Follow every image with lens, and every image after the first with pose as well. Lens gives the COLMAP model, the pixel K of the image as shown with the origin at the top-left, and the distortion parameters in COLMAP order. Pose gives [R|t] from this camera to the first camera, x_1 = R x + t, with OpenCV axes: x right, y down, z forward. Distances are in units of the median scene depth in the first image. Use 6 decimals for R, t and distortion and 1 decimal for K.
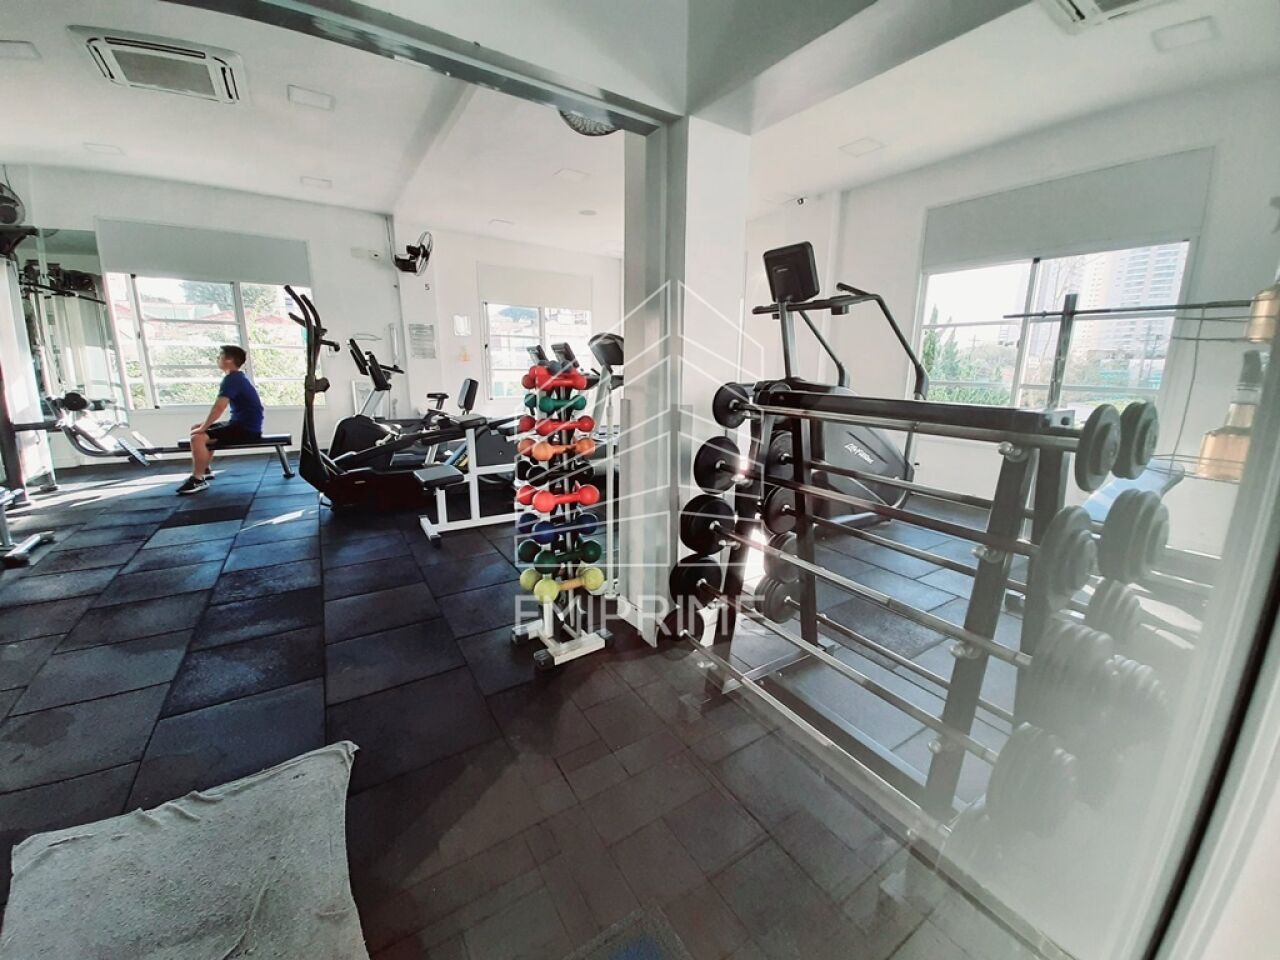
lens RADIAL K [[514.2, 0, 640.0], [0, 514.2, 480.0], [0, 0, 1]] dist [-0.010957, -0.000142]
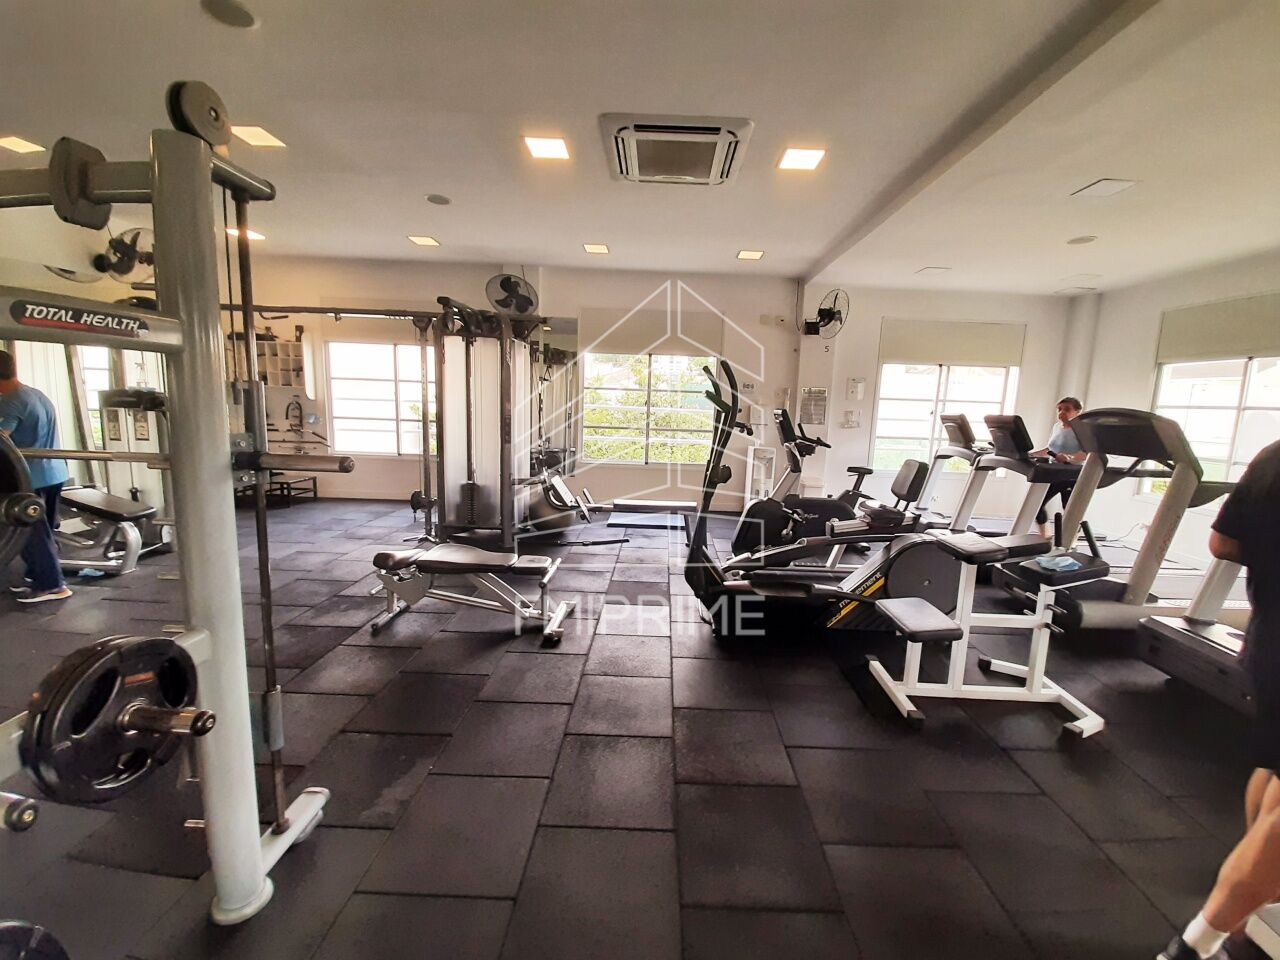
lens RADIAL K [[514.2, 0, 640.0], [0, 514.2, 480.0], [0, 0, 1]] dist [-0.010957, -0.000142]
pose [[0.815173, 0.102138, -0.570141, -0.202620], [-0.159670, 0.985816, -0.051688, -0.060754], [0.556775, 0.133169, 0.819919, 0.112950]]
